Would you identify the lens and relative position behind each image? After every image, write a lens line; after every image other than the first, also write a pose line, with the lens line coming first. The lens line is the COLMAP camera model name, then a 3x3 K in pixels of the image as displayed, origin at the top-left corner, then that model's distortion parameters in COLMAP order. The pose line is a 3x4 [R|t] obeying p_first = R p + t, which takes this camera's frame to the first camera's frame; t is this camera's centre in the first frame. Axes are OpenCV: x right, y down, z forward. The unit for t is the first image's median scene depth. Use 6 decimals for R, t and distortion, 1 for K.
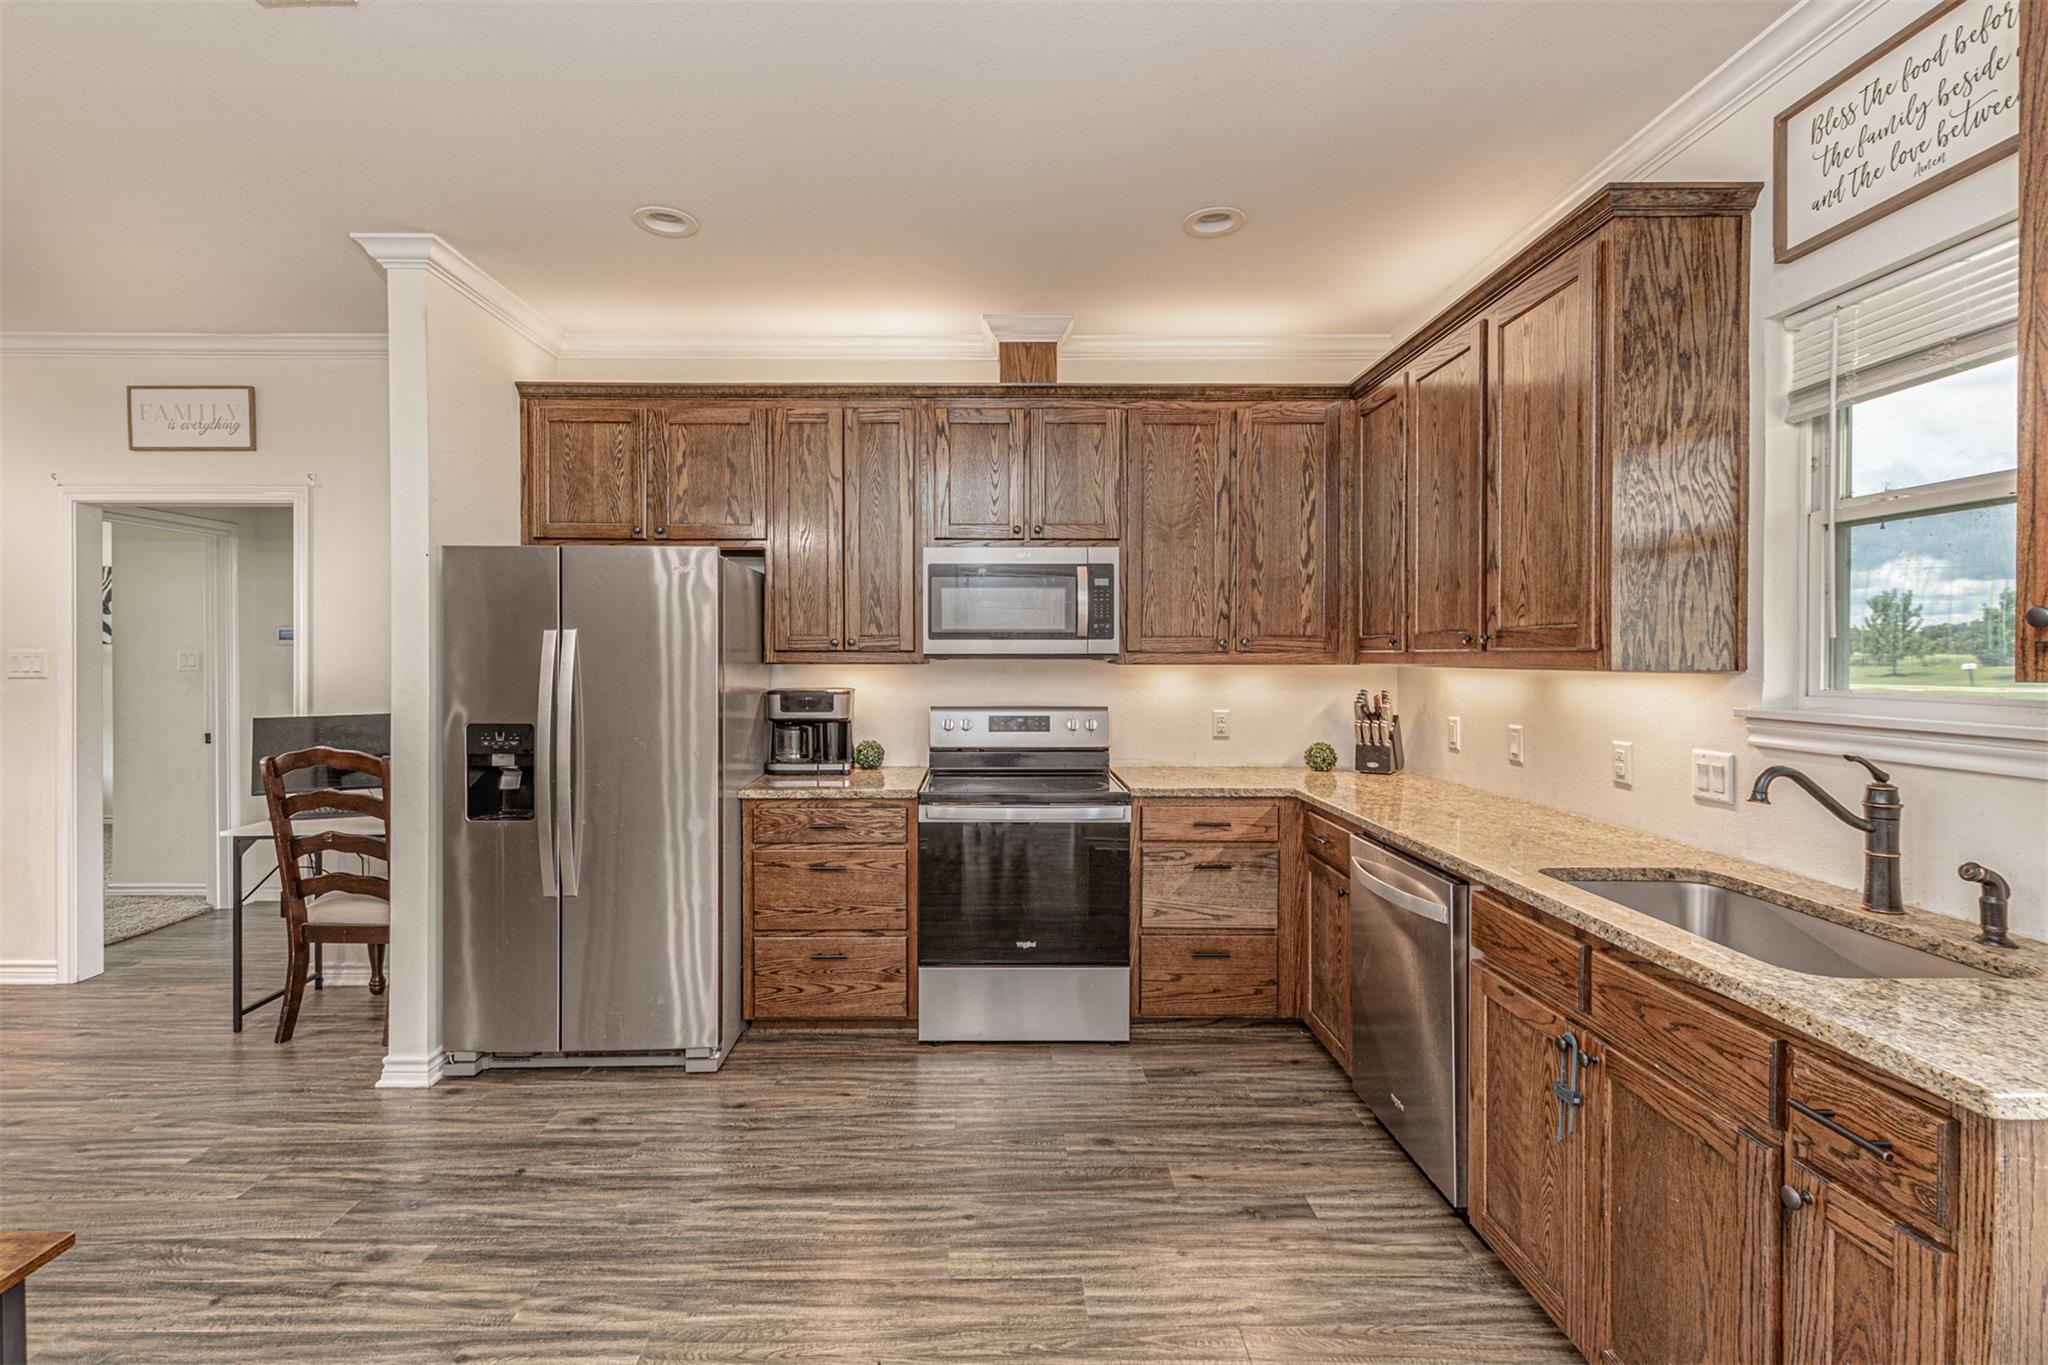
lens RADIAL K [[909.4, 0, 1016.2], [0, 909.4, 660.3], [0, 0, 1]] dist [0.006660, -0.000819]
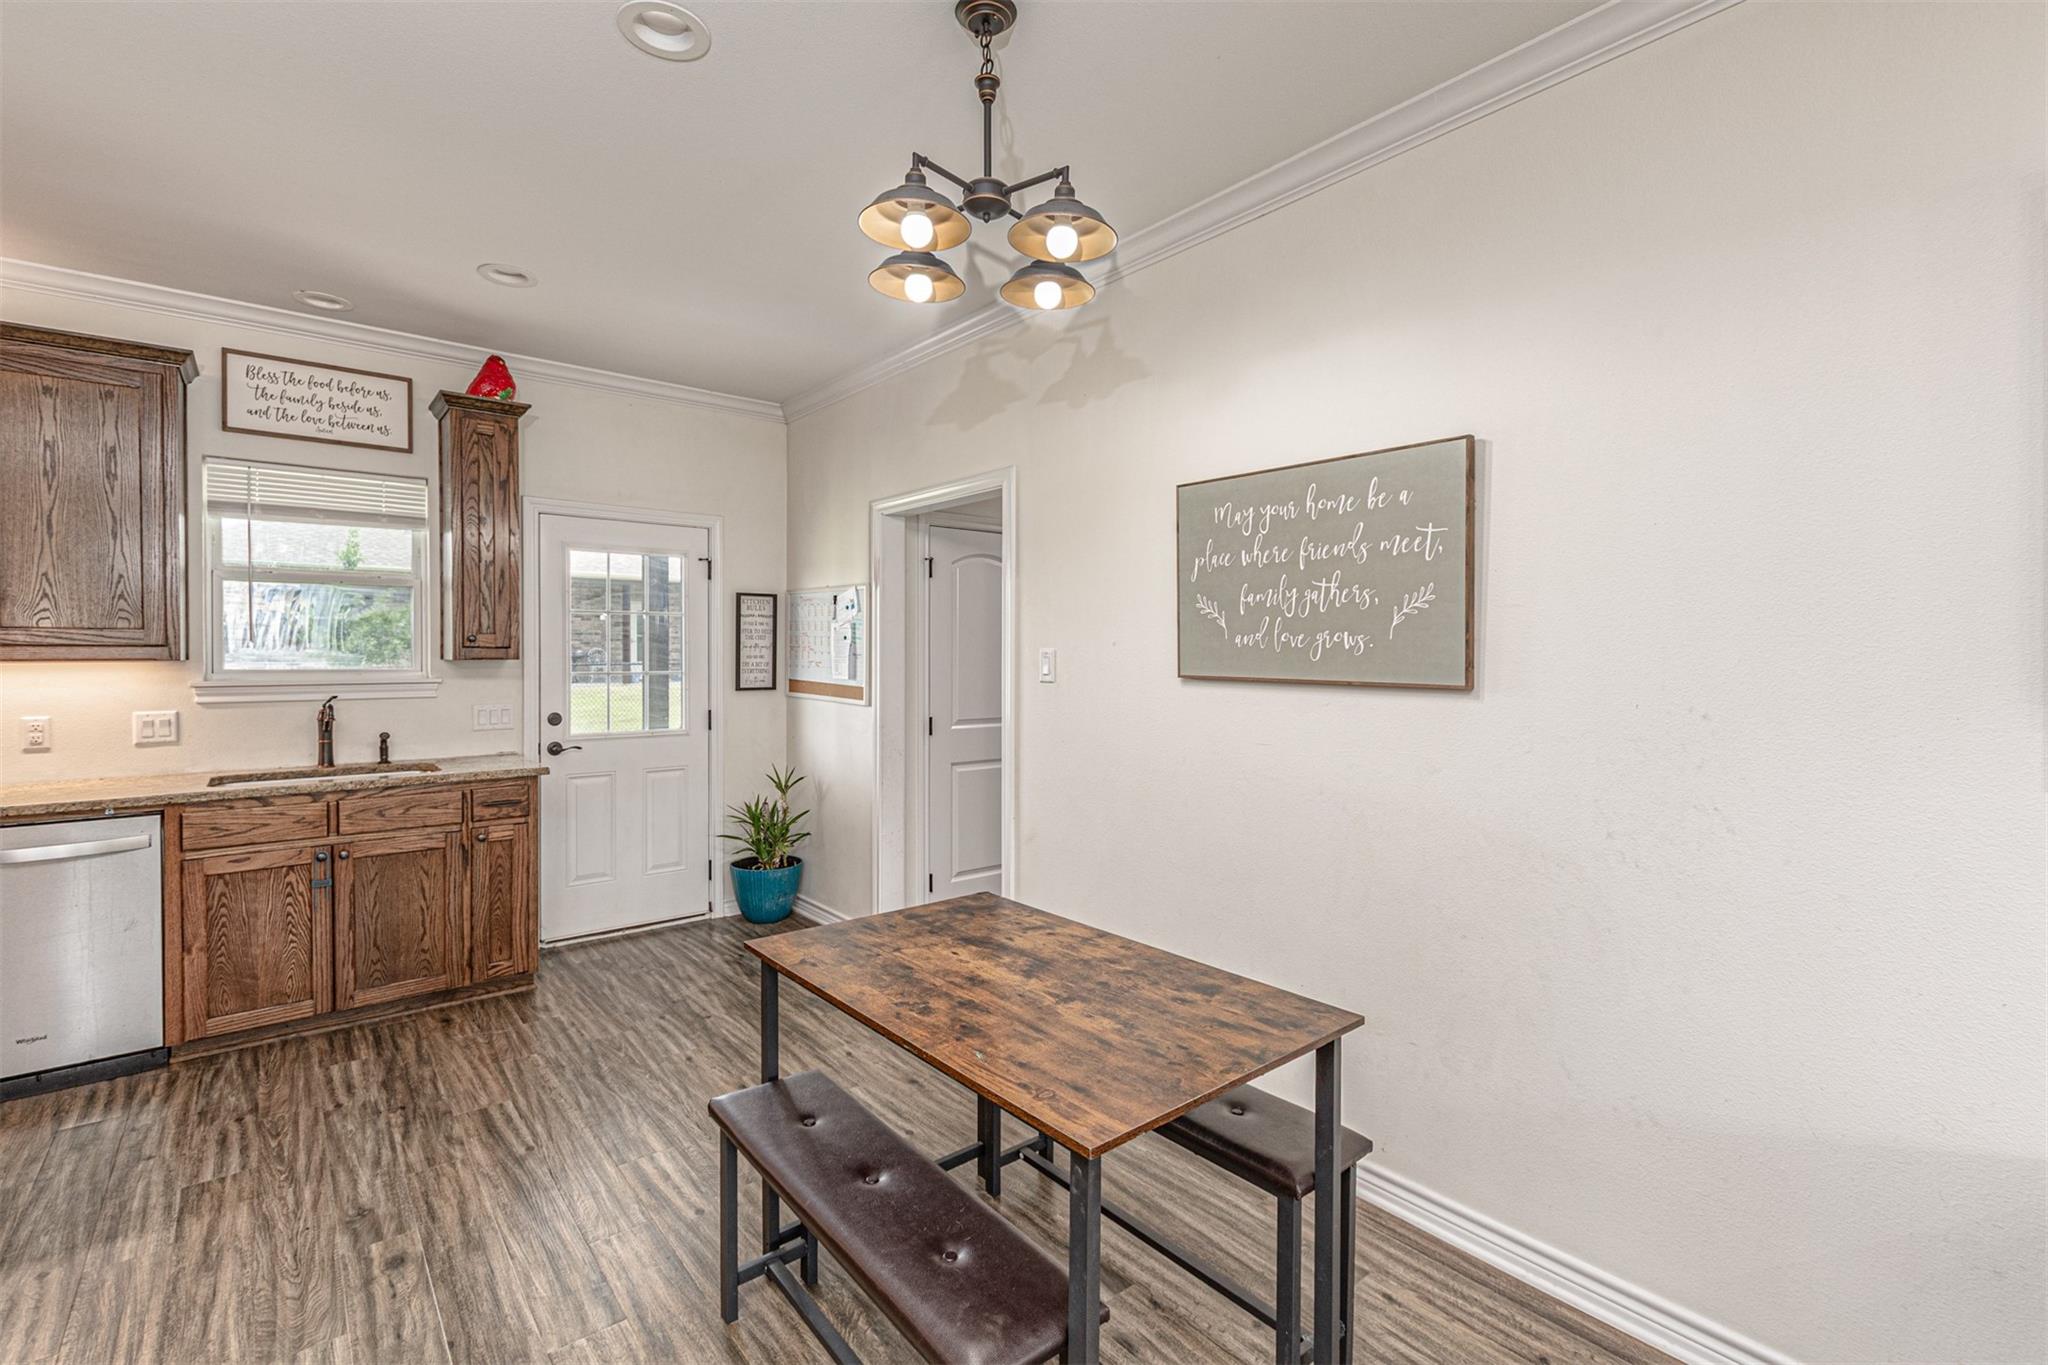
lens RADIAL K [[909.4, 0, 1036.4], [0, 909.4, 661.3], [0, 0, 1]] dist [0.006660, -0.000819]
pose [[-0.639036, -0.010039, 0.769111, -0.953176], [0.002202, 0.999887, 0.014881, -0.004176], [-0.769173, 0.011204, -0.638942, 0.568194]]
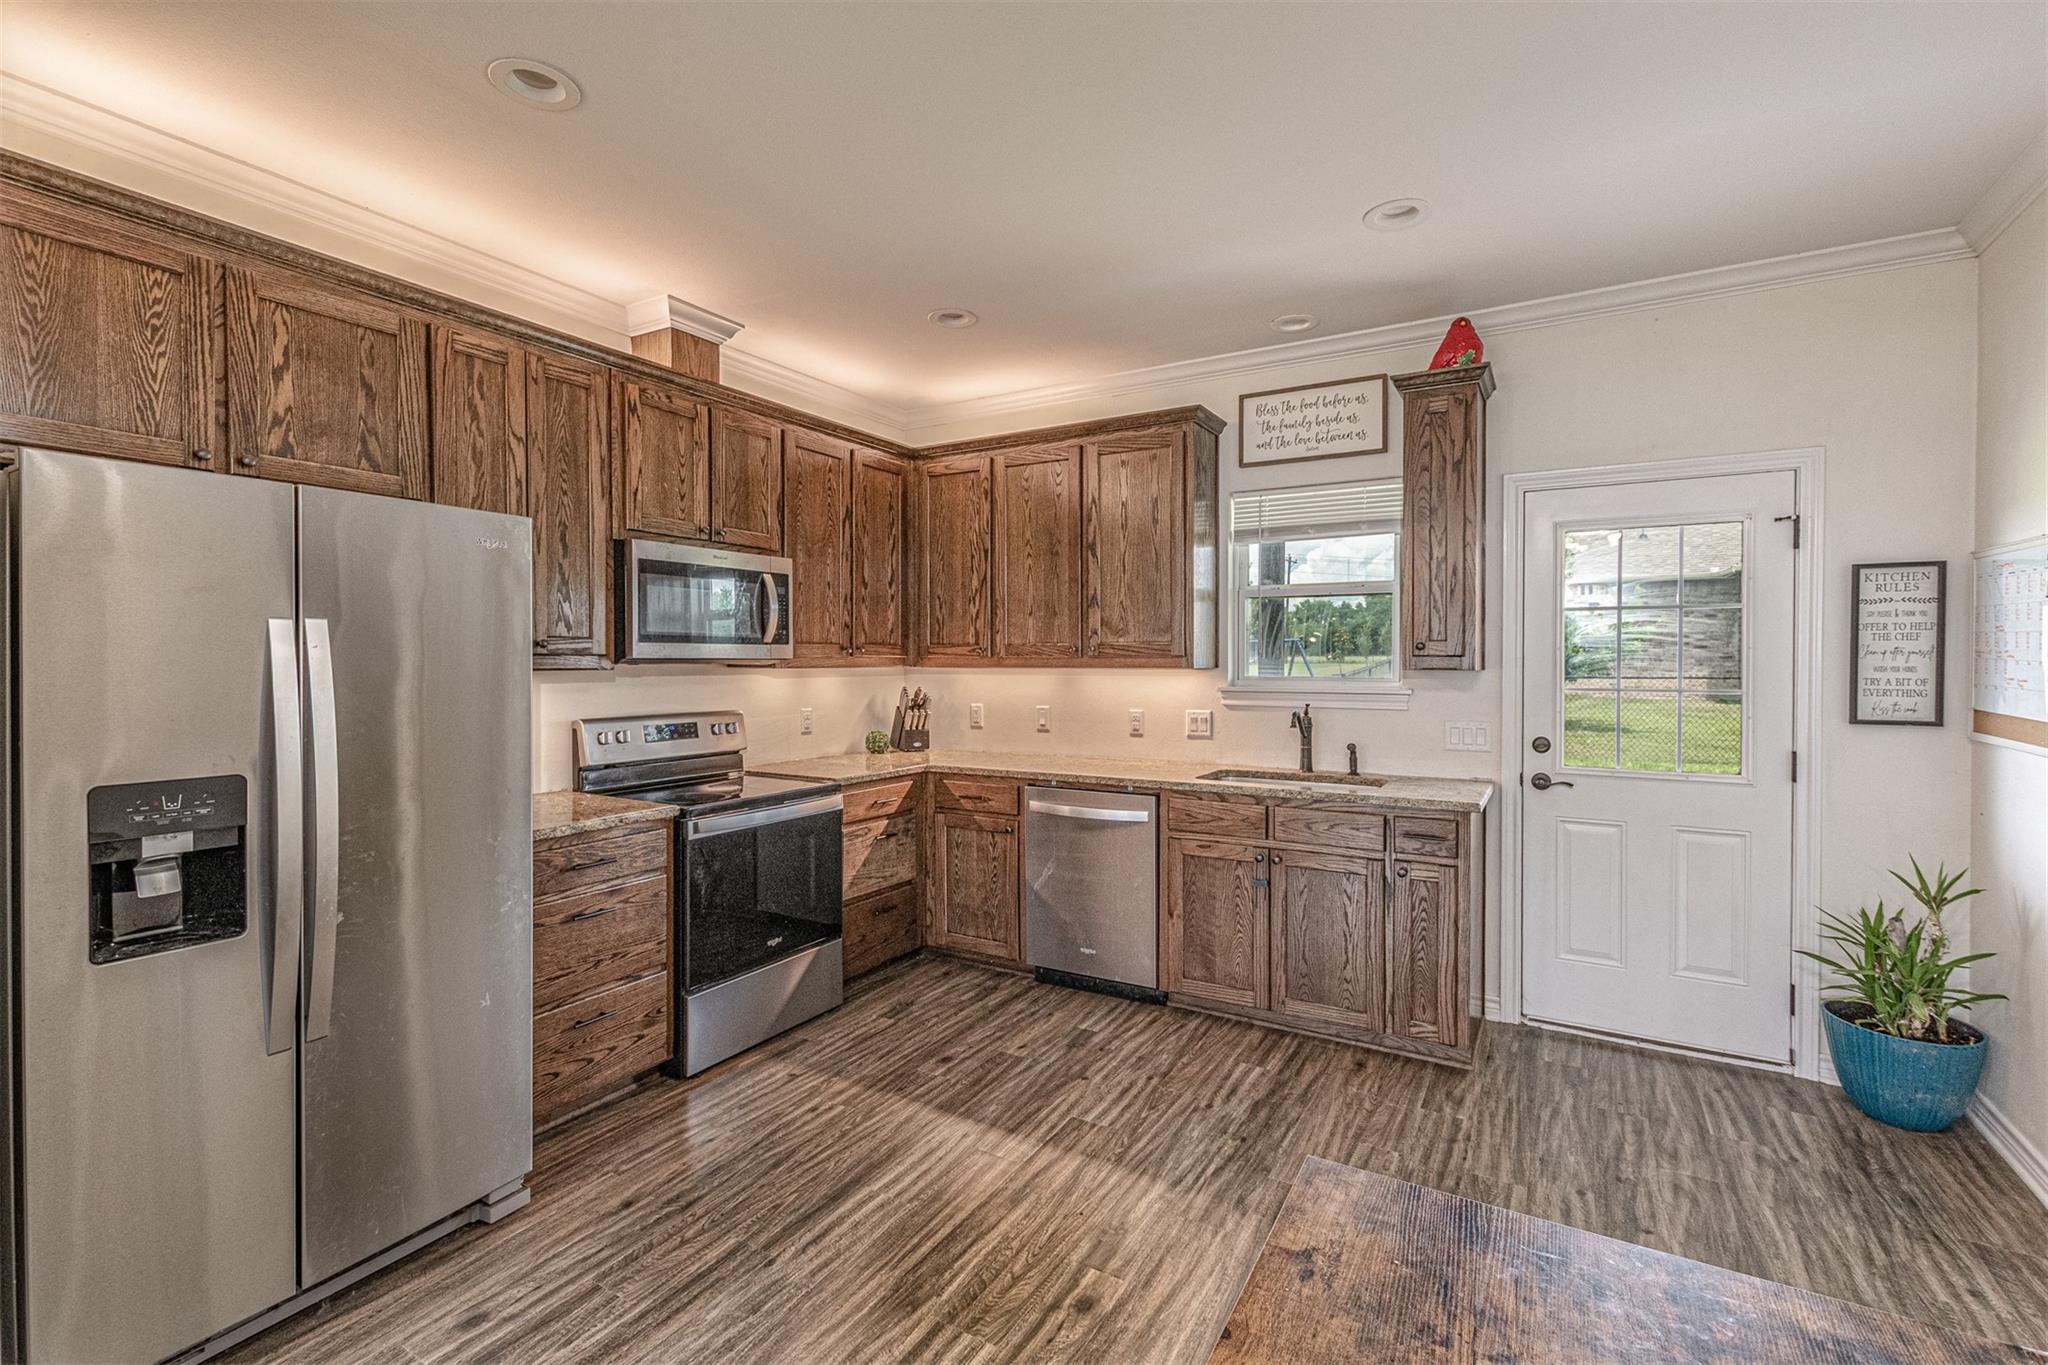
lens RADIAL K [[909.4, 0, 1016.6], [0, 909.4, 668.7], [0, 0, 1]] dist [0.006660, -0.000819]
pose [[0.517327, -0.008167, 0.855749, -0.714584], [0.004994, 0.999966, 0.006524, -0.000847], [-0.855773, 0.000898, 0.517350, 0.232322]]
